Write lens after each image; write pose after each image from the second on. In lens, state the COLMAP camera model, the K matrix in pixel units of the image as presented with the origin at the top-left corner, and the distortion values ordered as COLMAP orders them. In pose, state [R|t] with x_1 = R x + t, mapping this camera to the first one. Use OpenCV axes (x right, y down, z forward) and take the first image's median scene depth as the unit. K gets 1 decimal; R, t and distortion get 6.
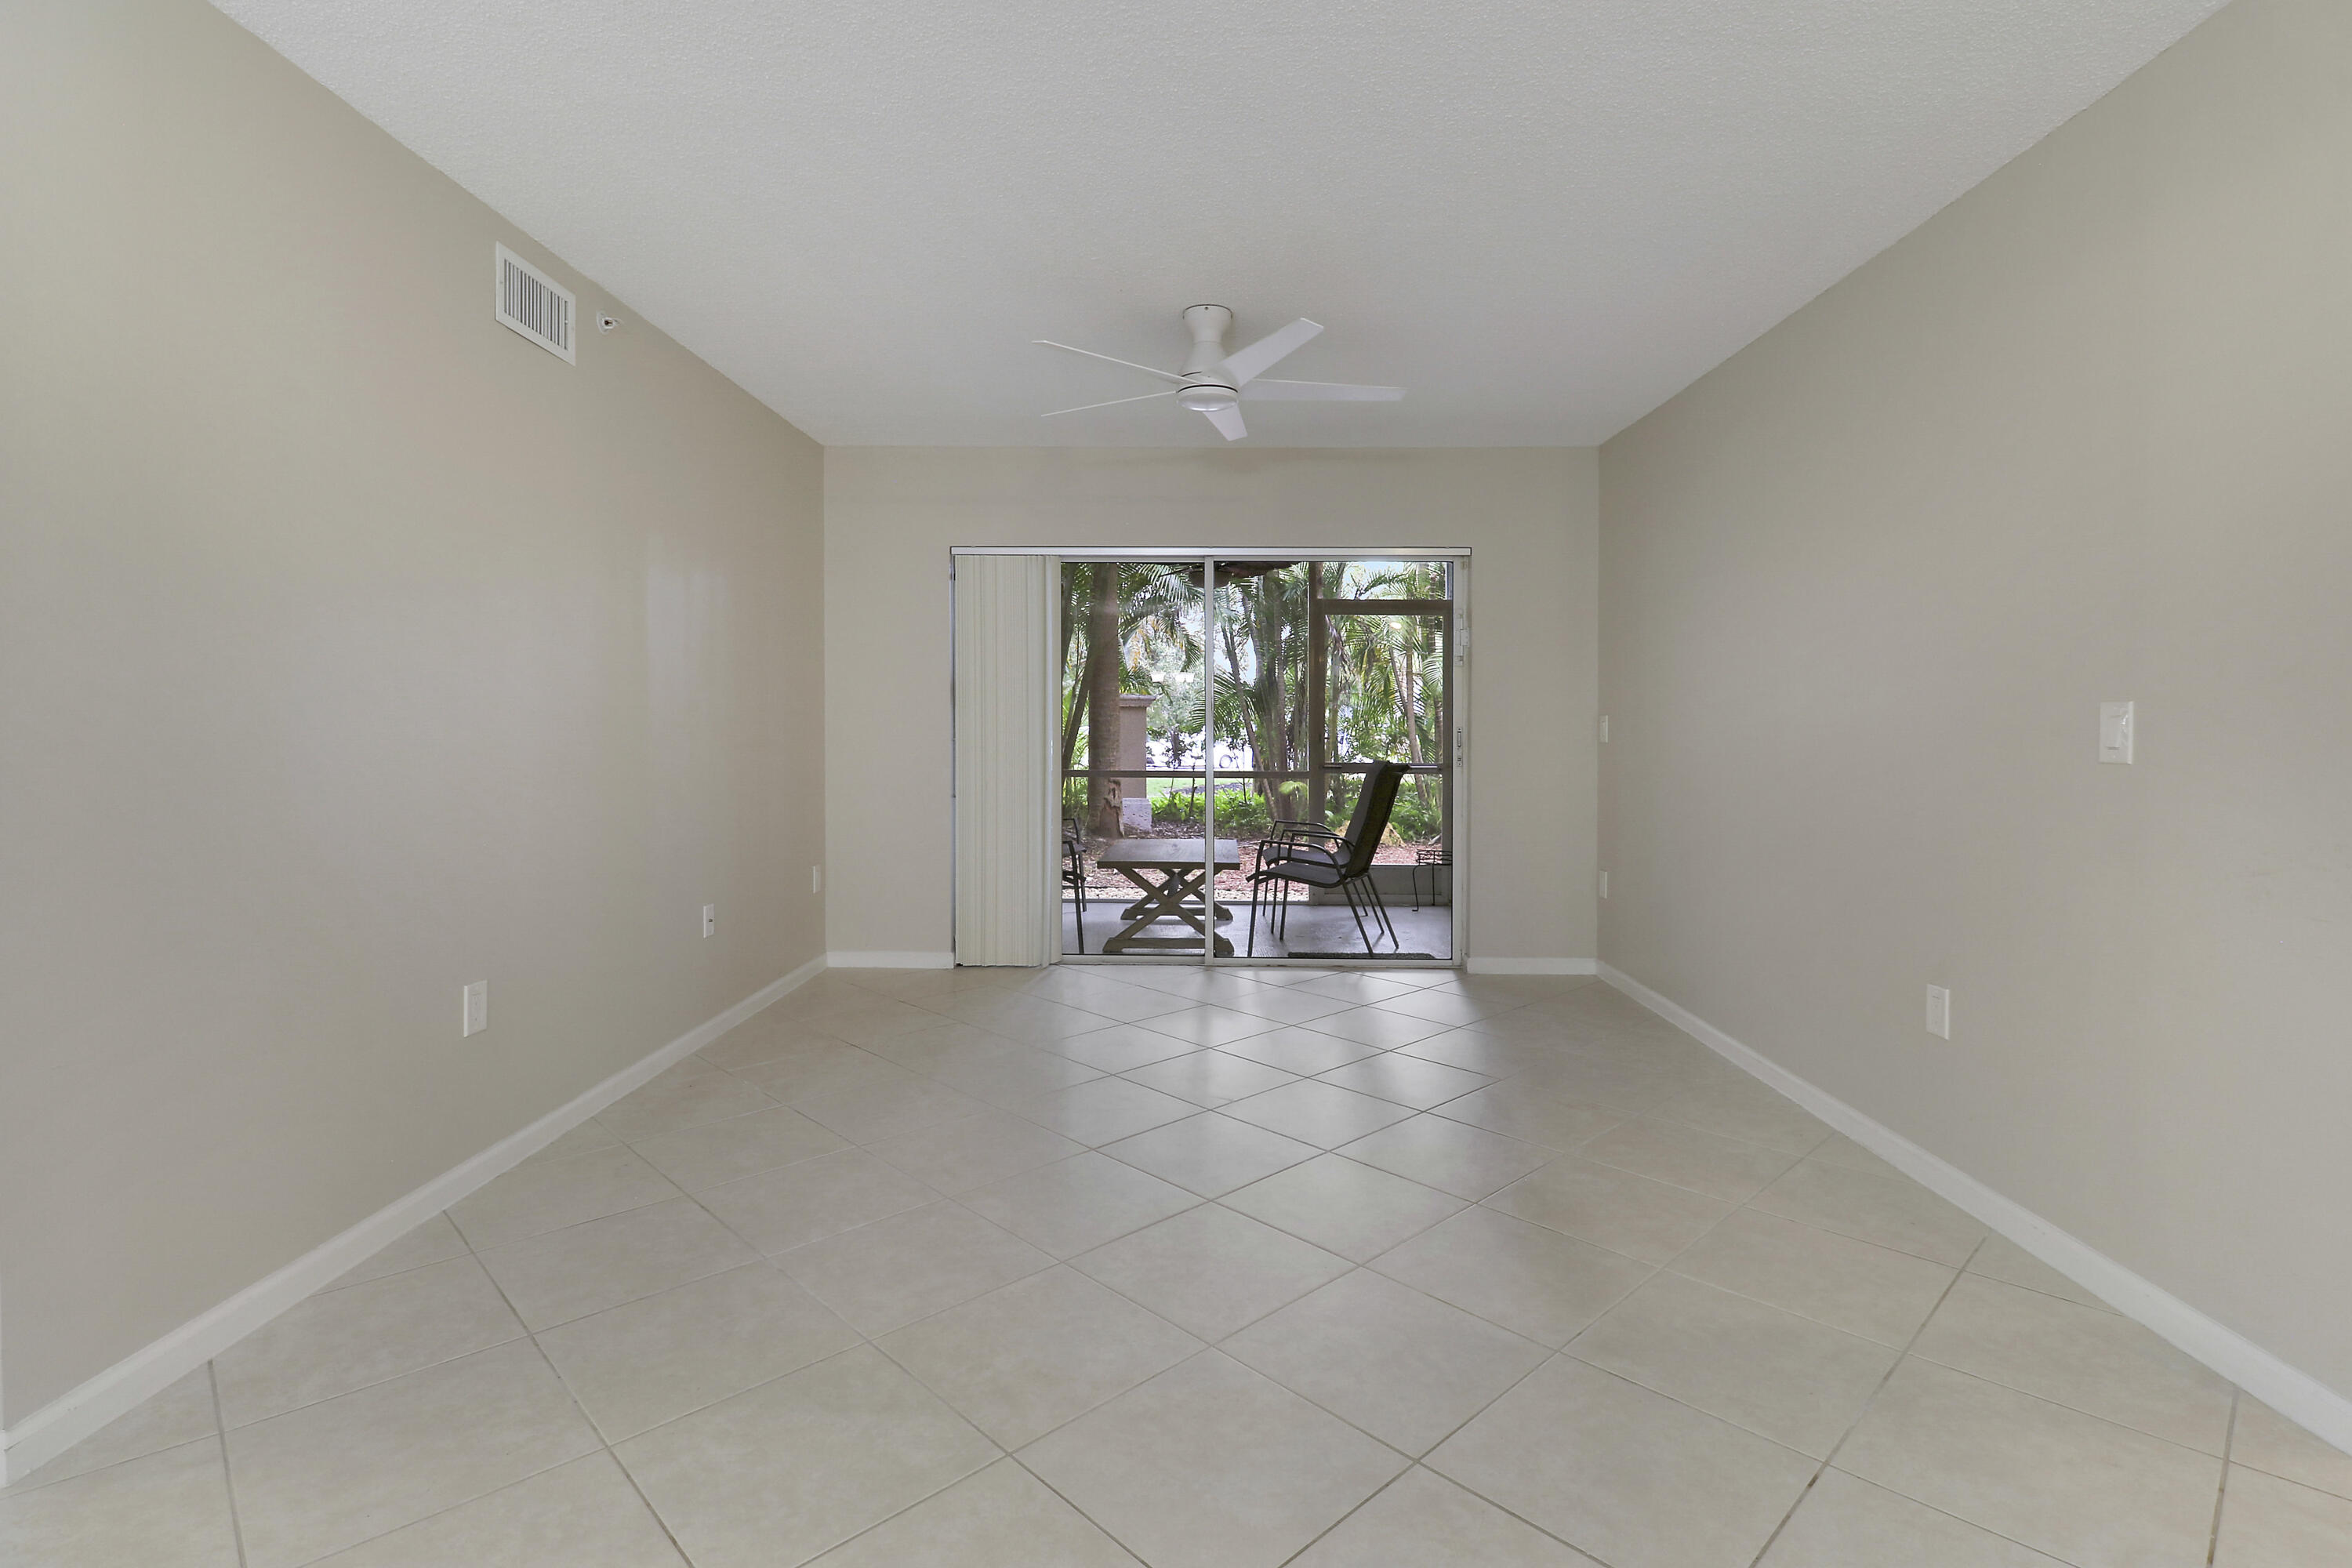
lens RADIAL K [[1098.7, 0, 1183.9], [0, 1098.7, 767.0], [0, 0, 1]] dist [-0.001654, -0.000776]
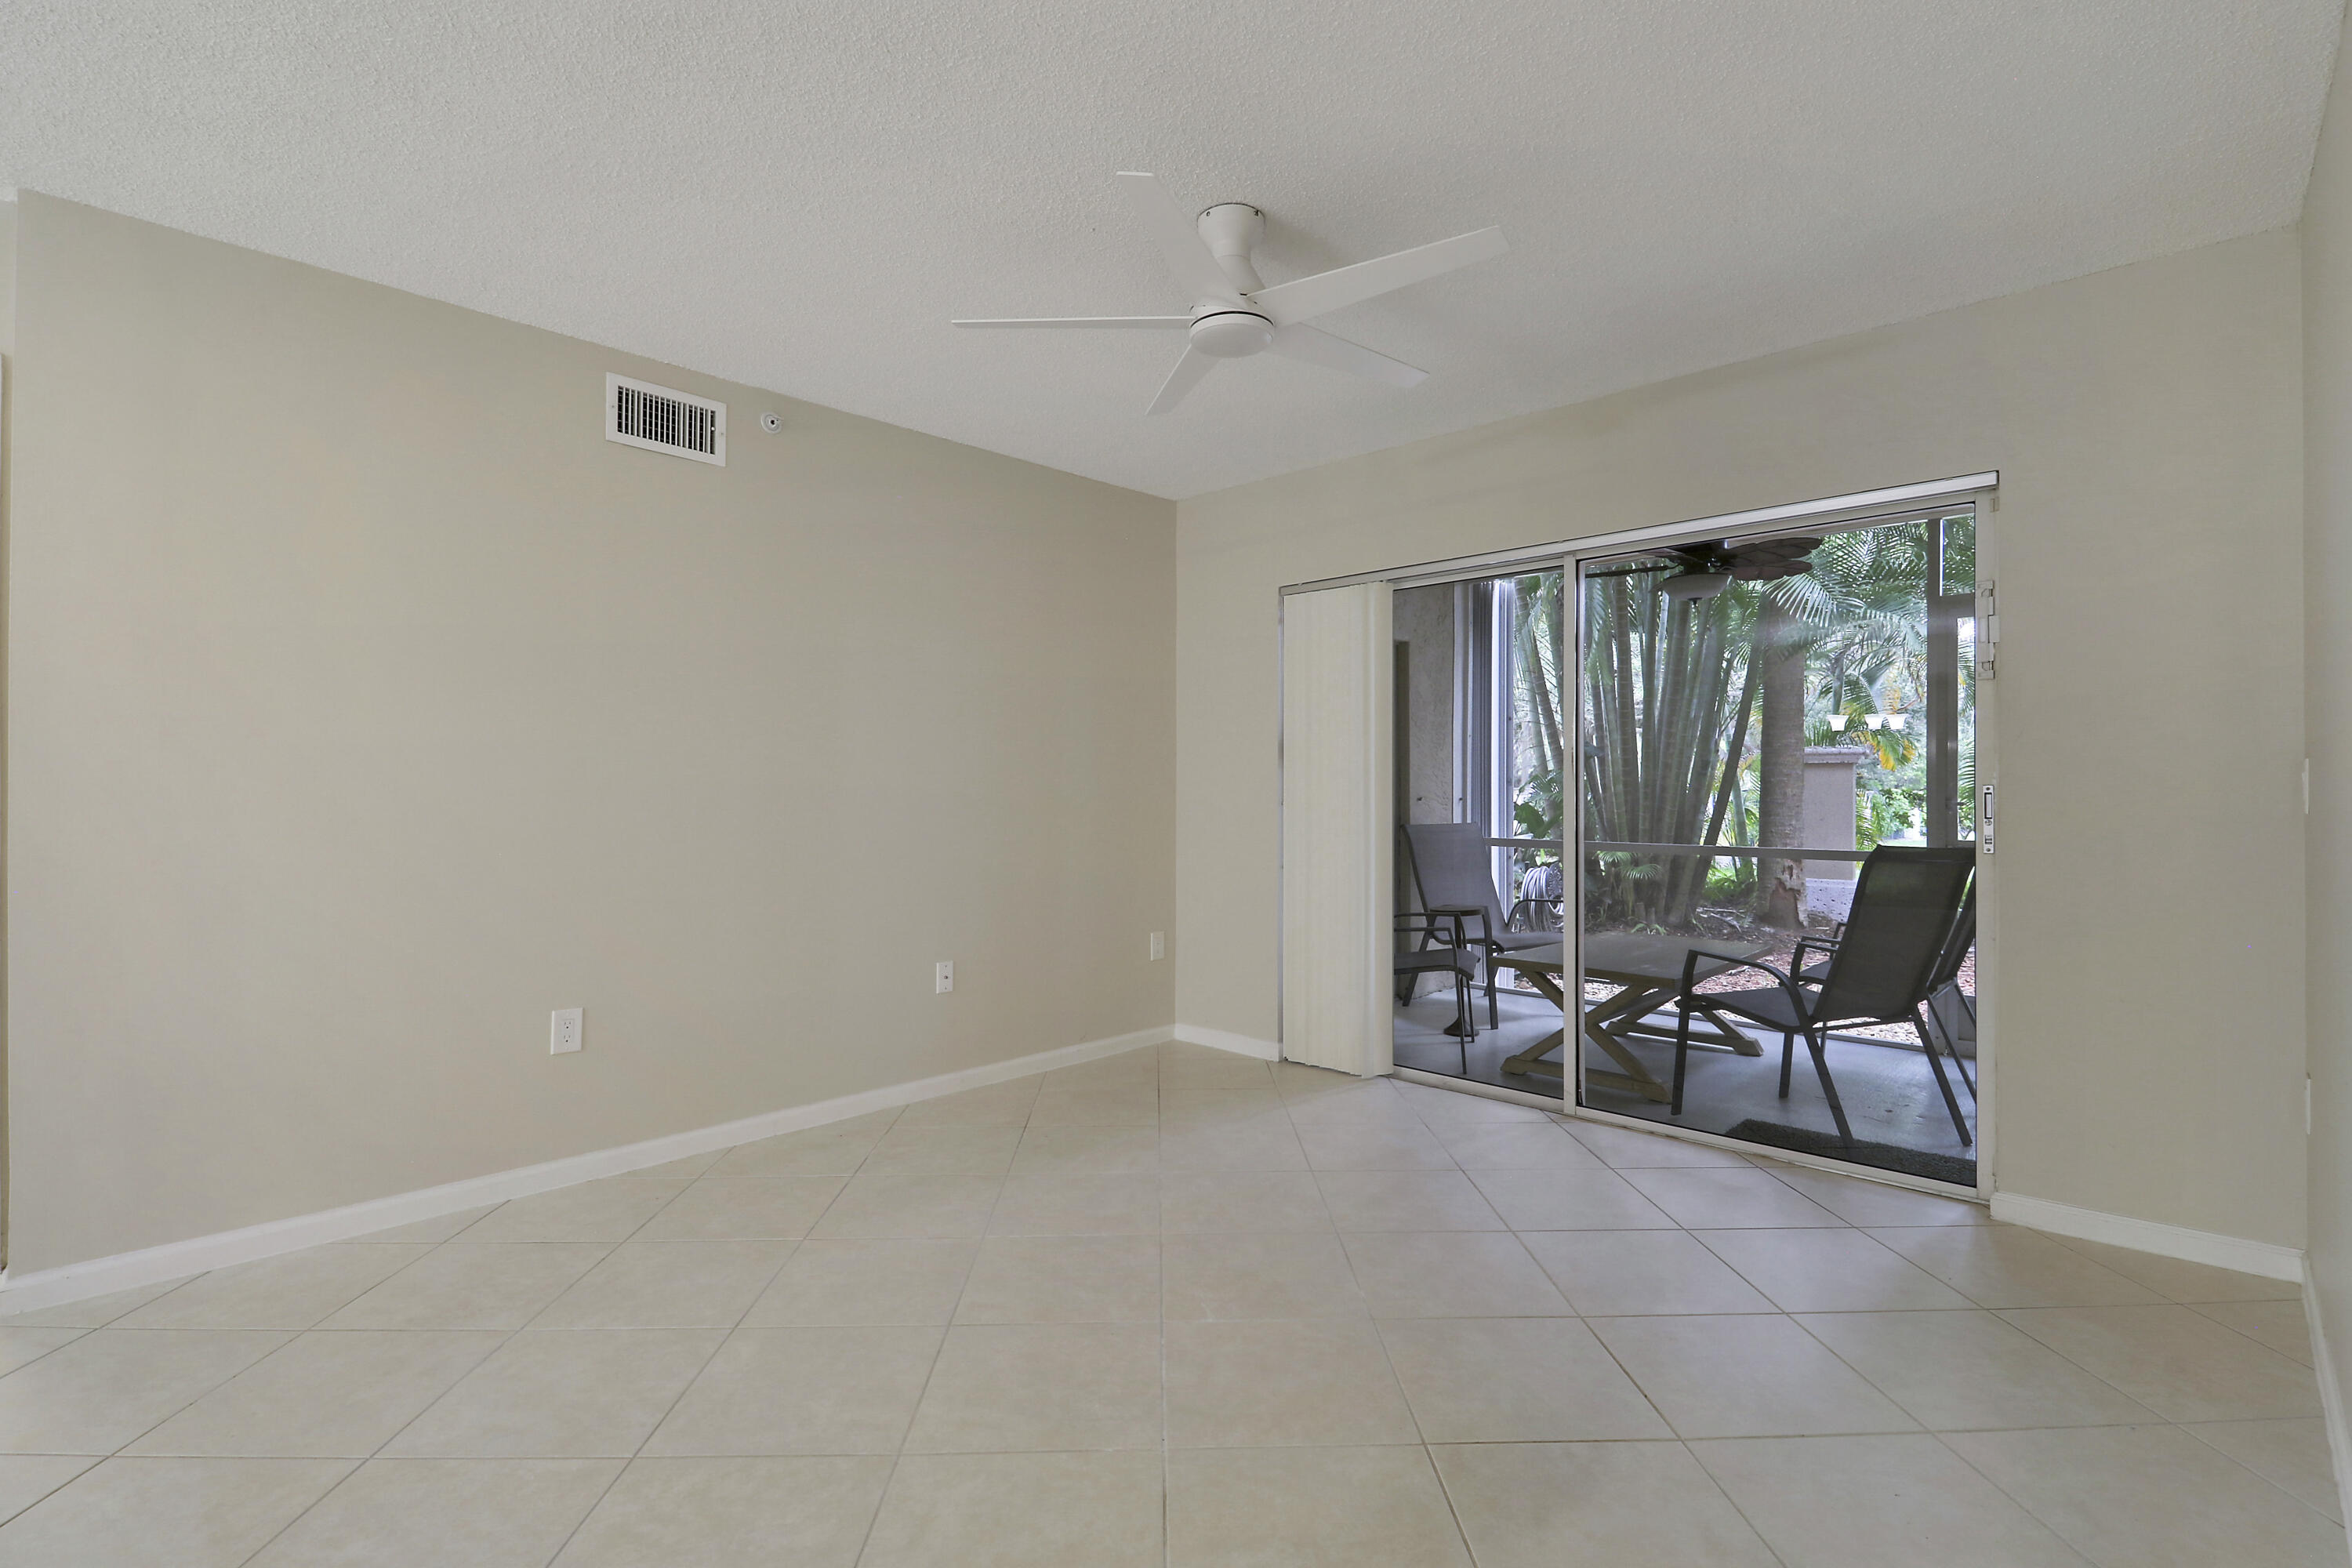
lens RADIAL K [[1076.4, 0, 1204.2], [0, 1076.4, 805.3], [0, 0, 1]] dist [0.002233, 0.000022]
pose [[0.748116, 0.003818, -0.663557, 0.321229], [-0.020006, 0.999659, -0.016802, -0.007251], [0.663266, 0.025845, 0.747937, 0.305215]]
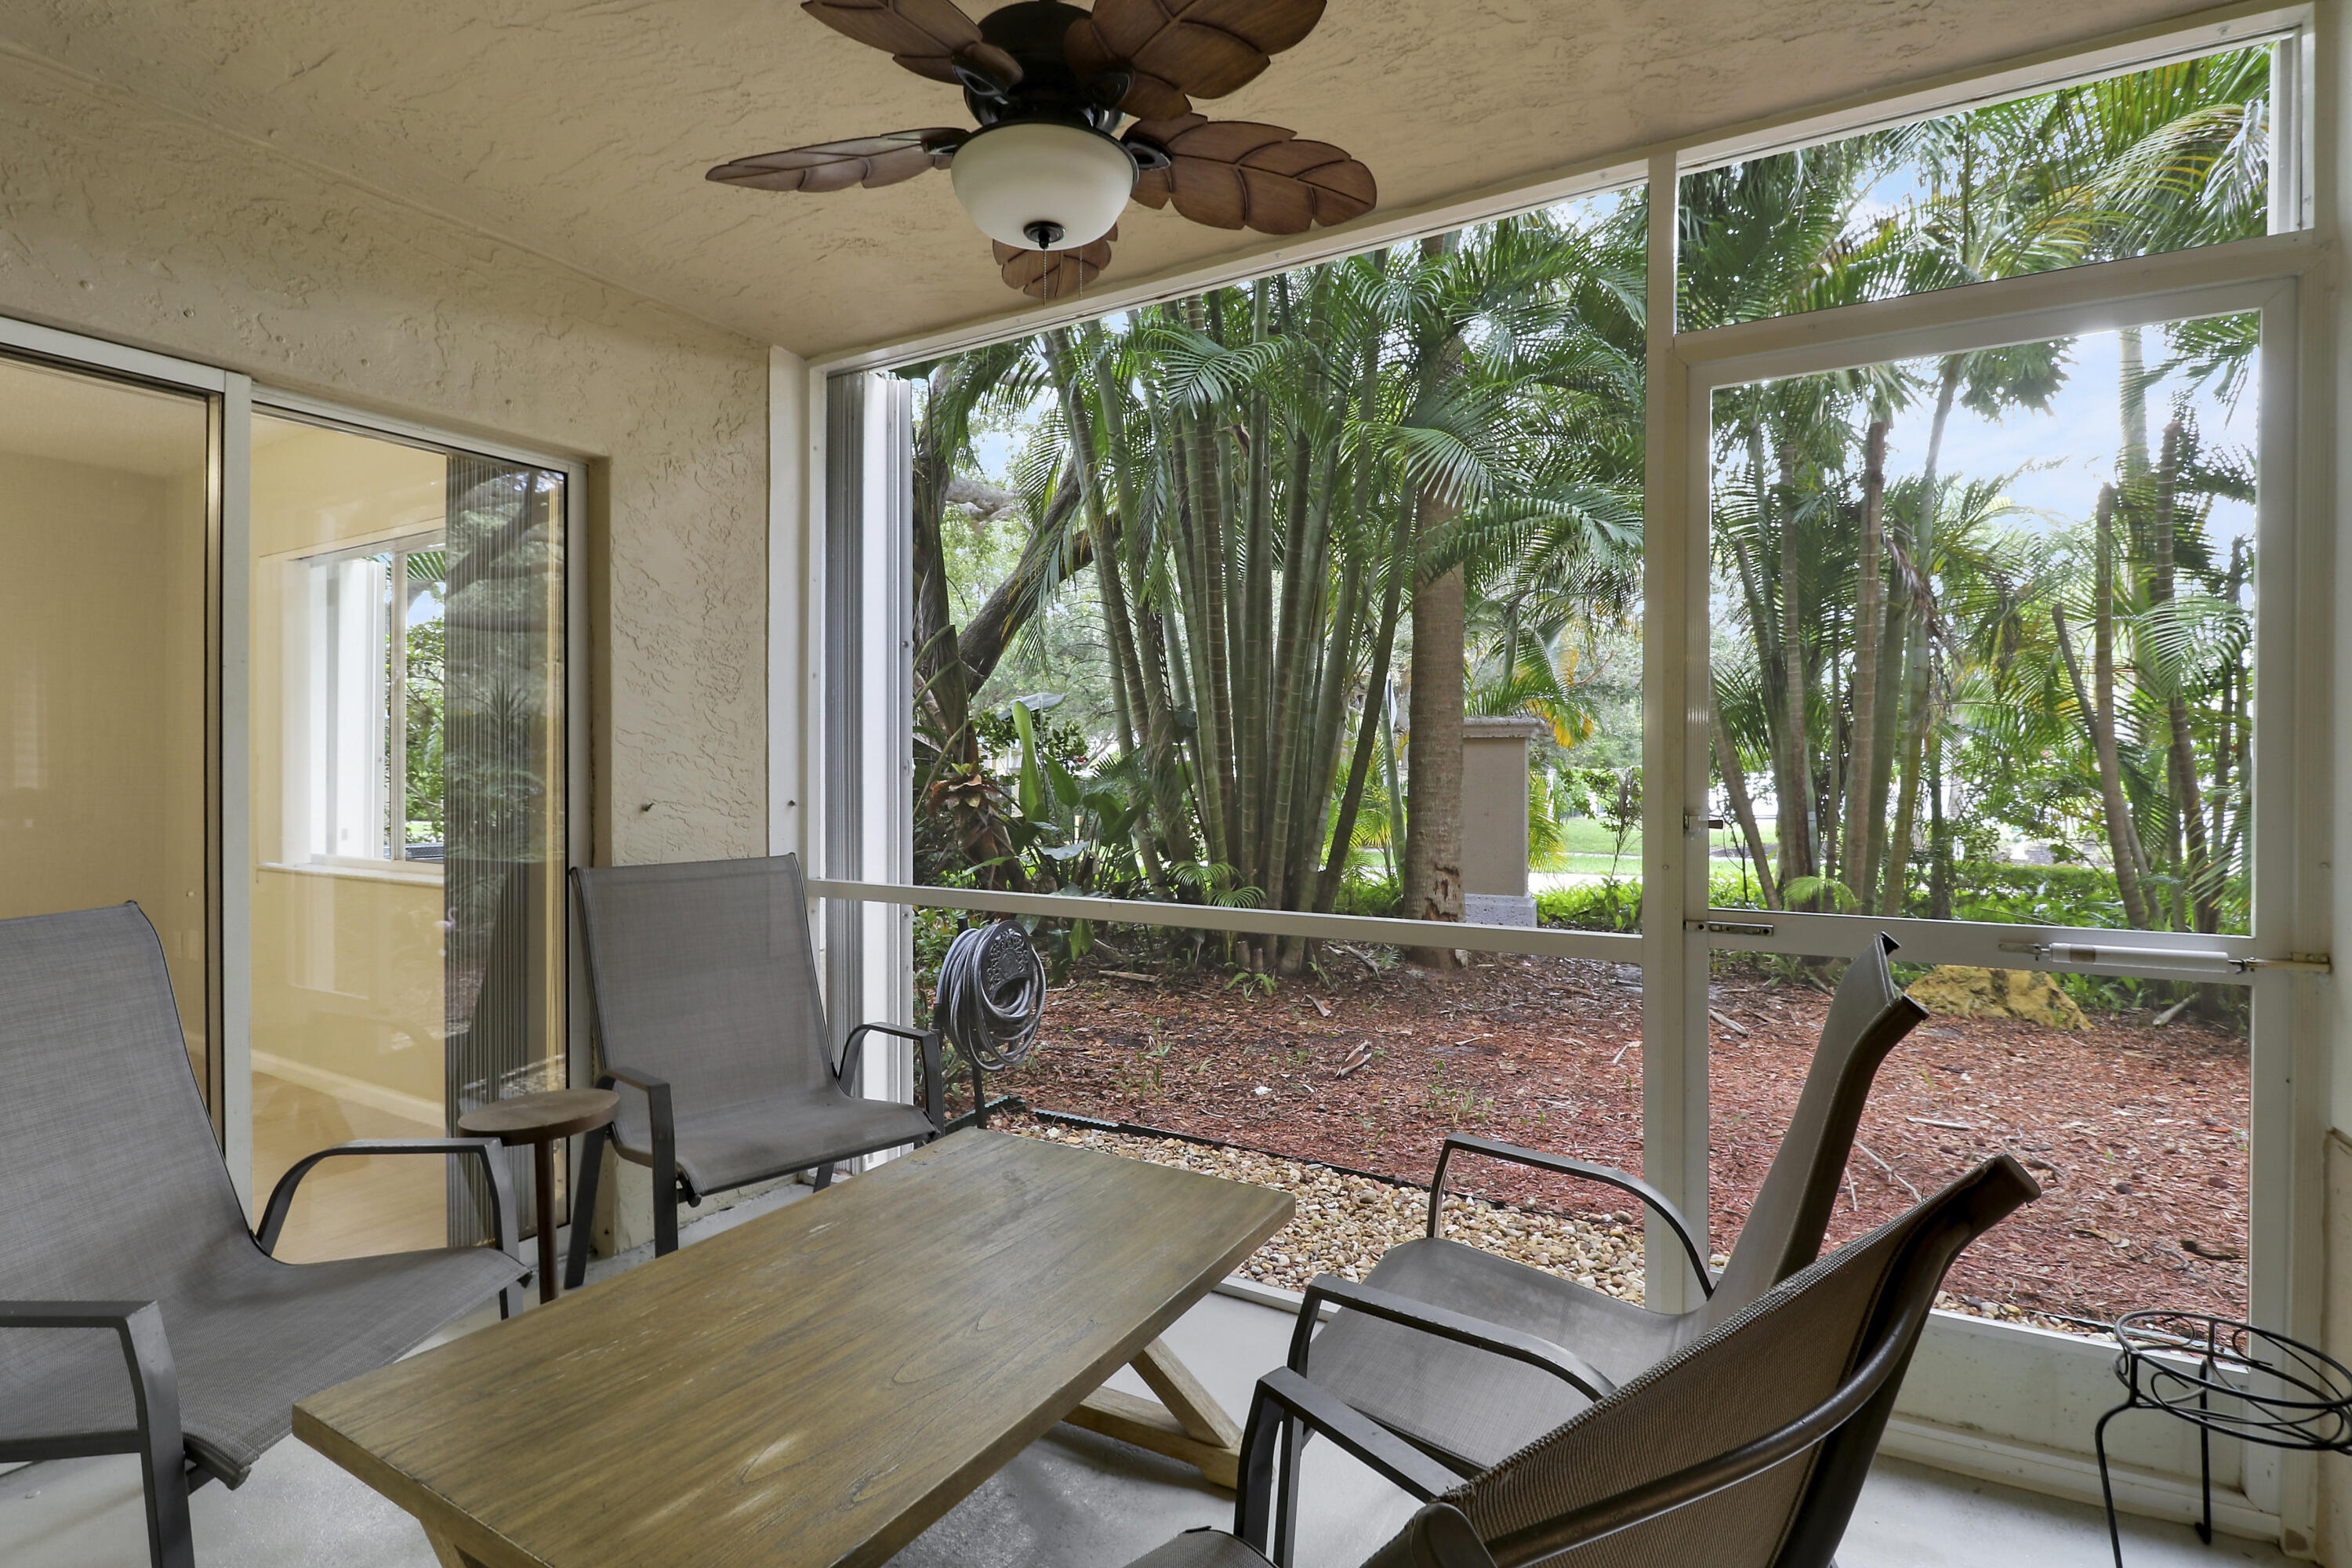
lens RADIAL K [[1098.7, 0, 1183.9], [0, 1098.7, 767.0], [0, 0, 1]] dist [-0.001654, -0.000776]
pose [[0.877610, -0.009420, -0.479284, 0.214170], [-0.009123, 0.999298, -0.036345, -0.041513], [0.479289, 0.036269, 0.876907, 1.012308]]
